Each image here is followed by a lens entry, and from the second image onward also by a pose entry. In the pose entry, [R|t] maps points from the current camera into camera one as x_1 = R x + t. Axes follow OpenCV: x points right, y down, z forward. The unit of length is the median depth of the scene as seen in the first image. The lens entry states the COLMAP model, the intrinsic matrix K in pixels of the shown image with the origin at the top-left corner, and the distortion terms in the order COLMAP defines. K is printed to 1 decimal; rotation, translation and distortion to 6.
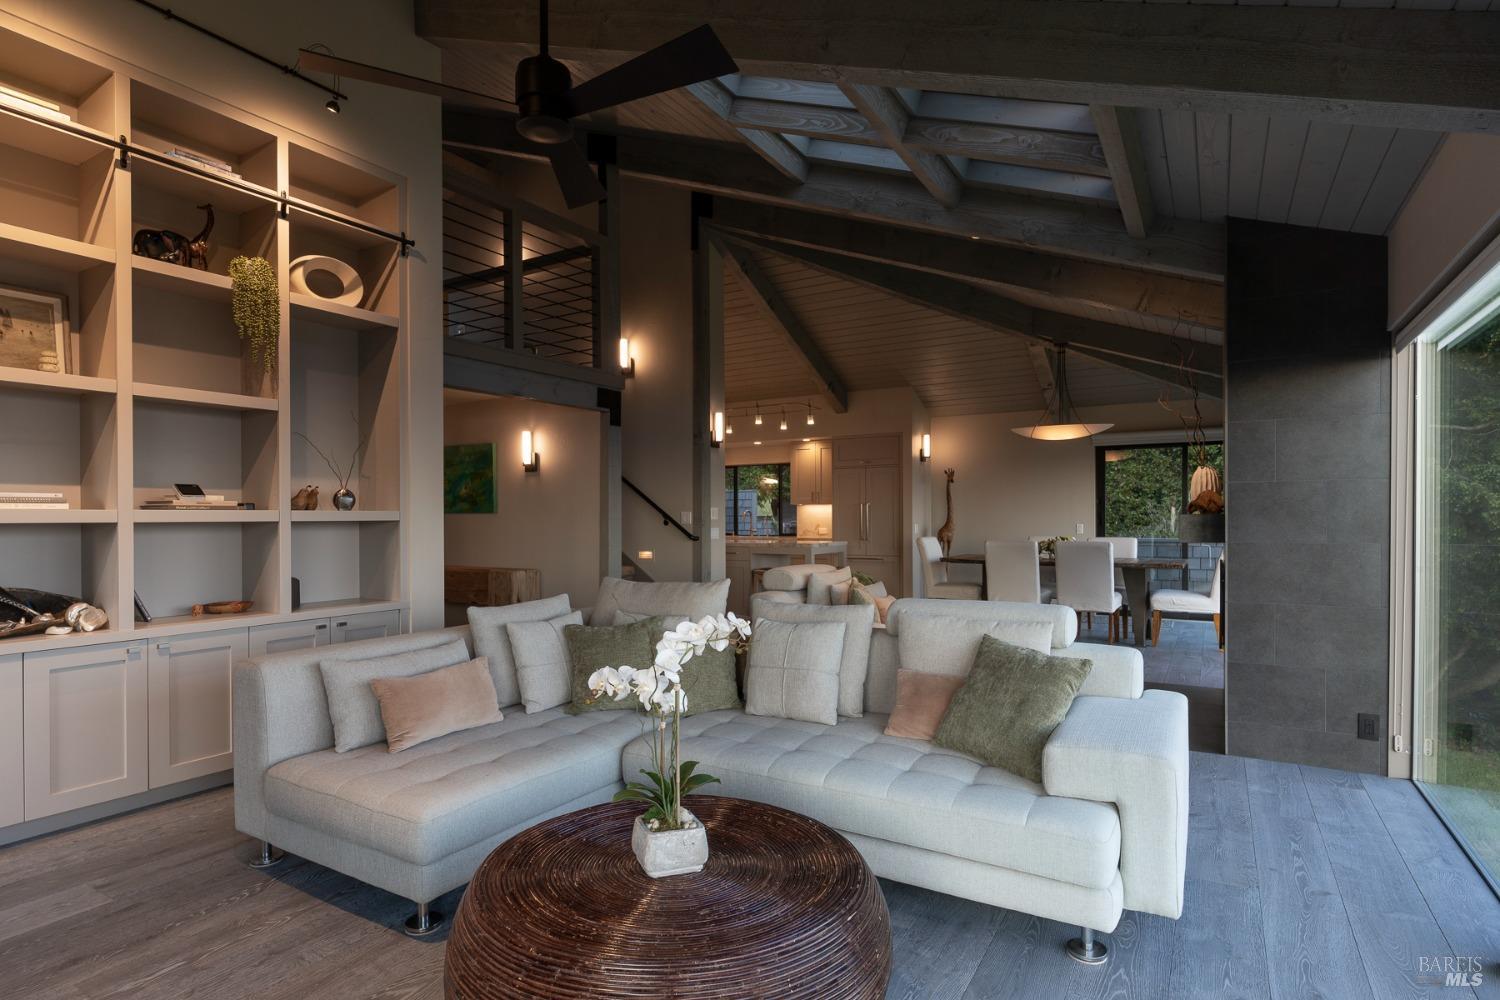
lens RADIAL K [[770.8, 0, 748.9], [0, 770.8, 511.0], [0, 0, 1]] dist [-0.001169, -0.000528]
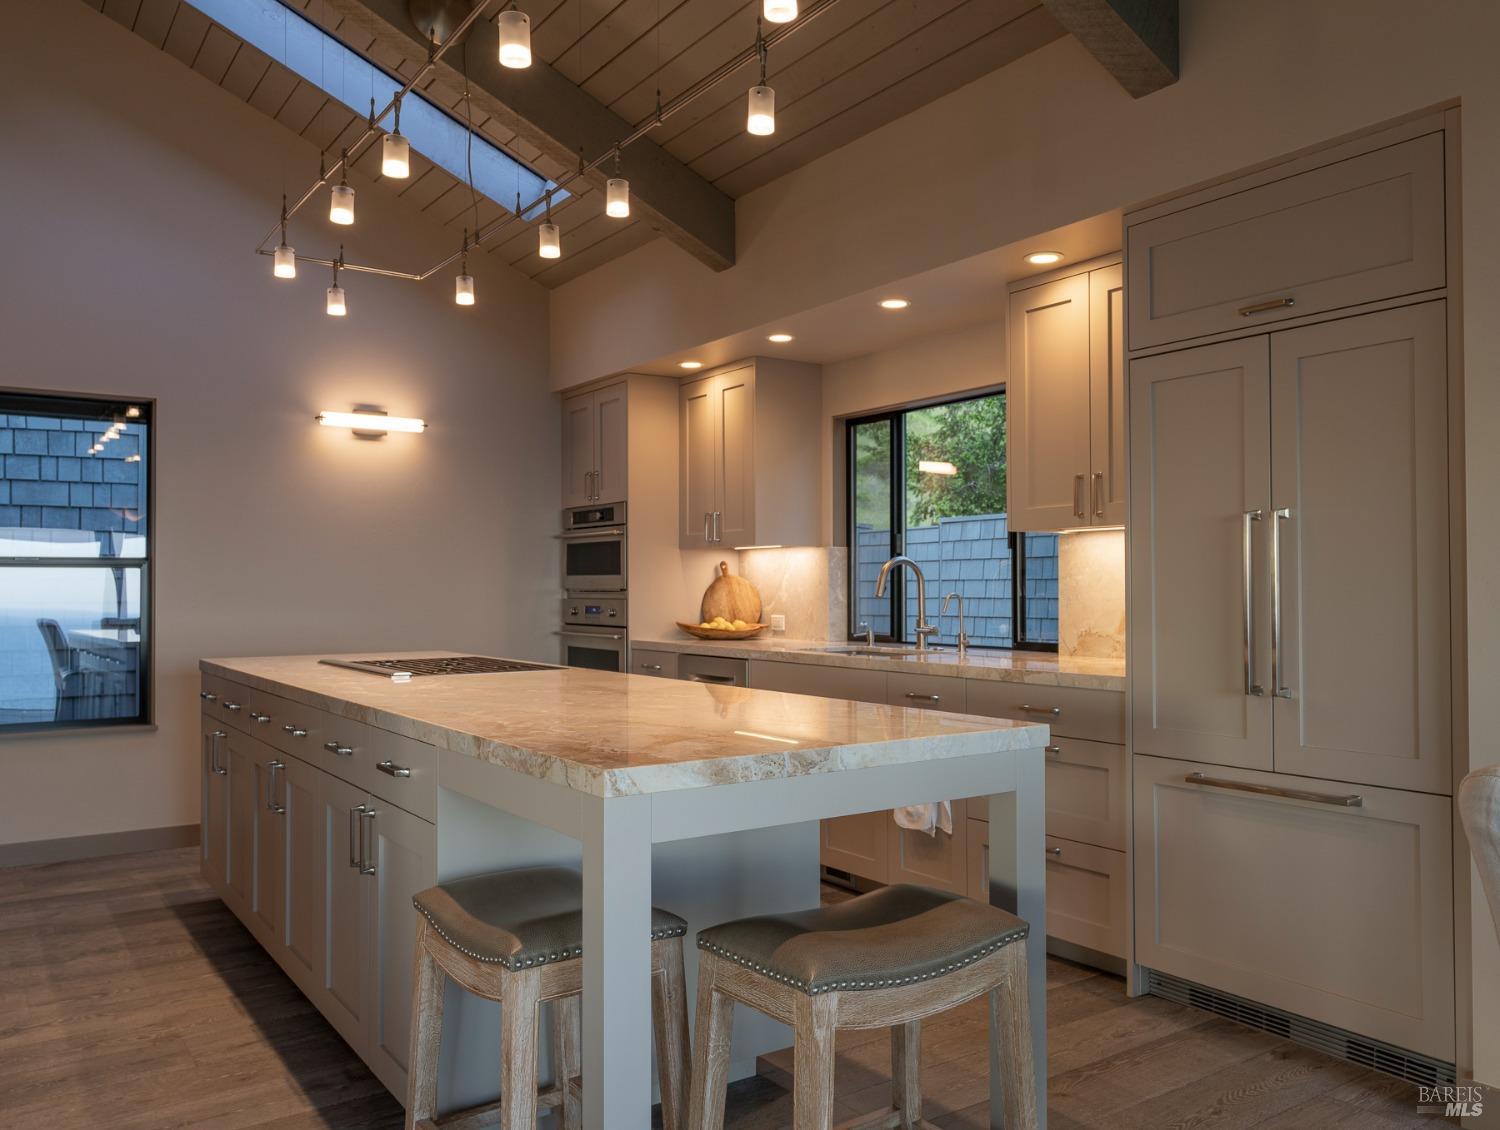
lens RADIAL K [[1211.1, 0, 753.2], [0, 1211.1, 571.1], [0, 0, 1]] dist [0.005258, 0.000900]
pose [[0.905375, -0.002749, -0.424604, 0.453337], [0.001752, 0.999995, -0.002737, 0.016641], [0.424610, 0.001734, 0.905375, 1.826617]]
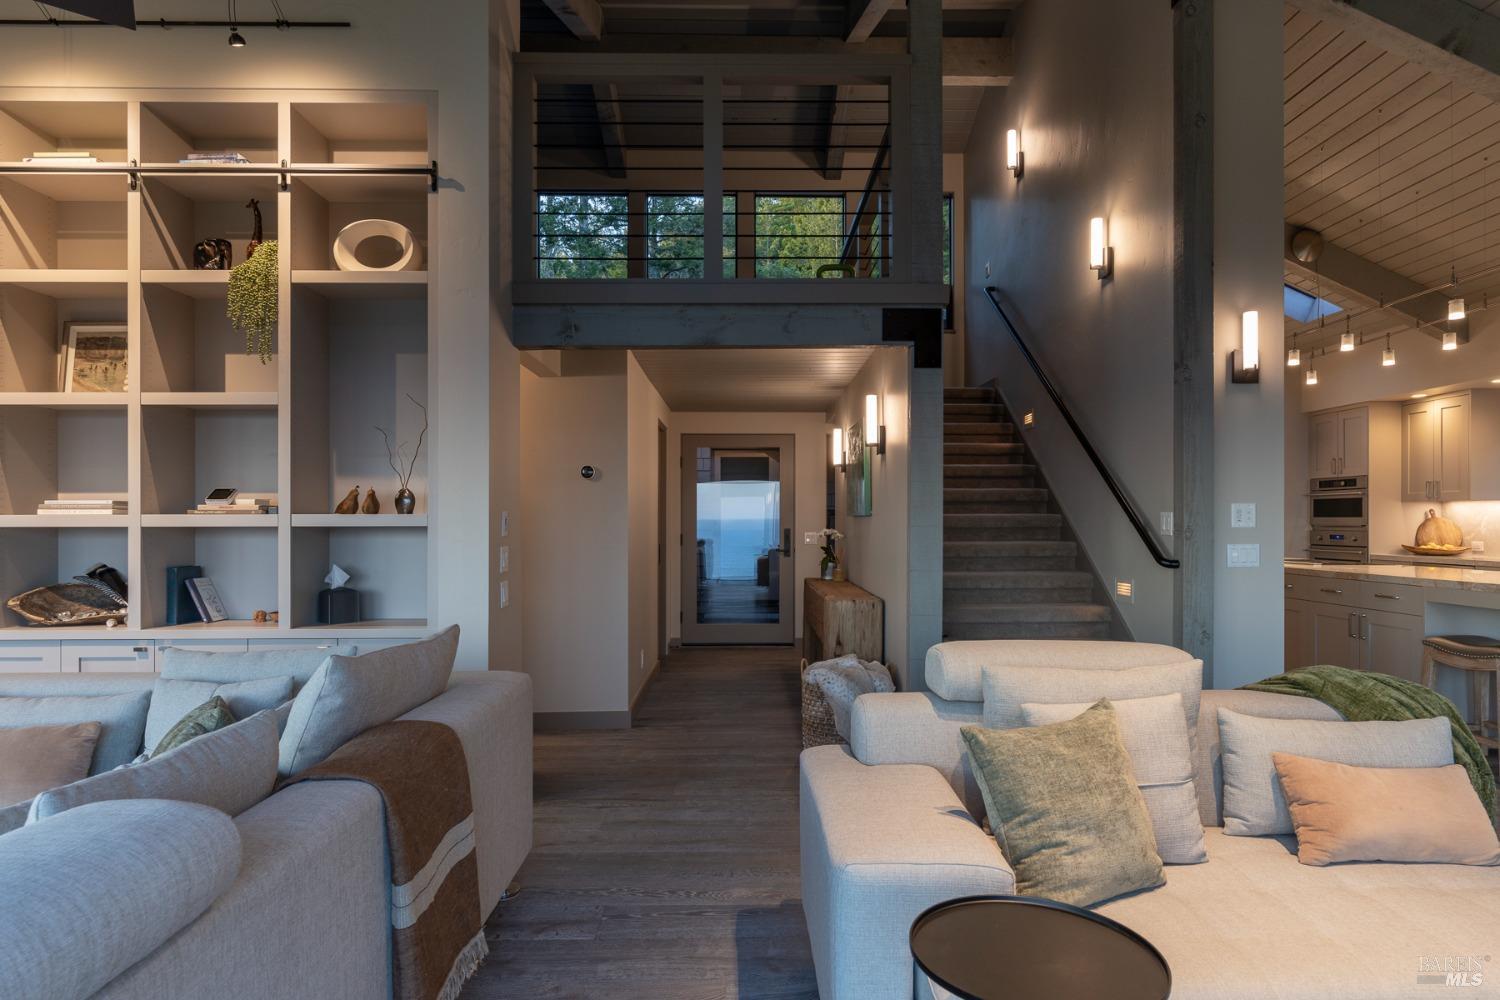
lens RADIAL K [[867.2, 0, 752.7], [0, 867.2, 520.8], [0, 0, 1]] dist [-0.004483, 0.000132]
pose [[0.538509, 0.004437, -0.842608, 0.543570], [0.005078, 0.999951, 0.008511, 0.000542], [0.842604, -0.008862, 0.538460, 0.908399]]
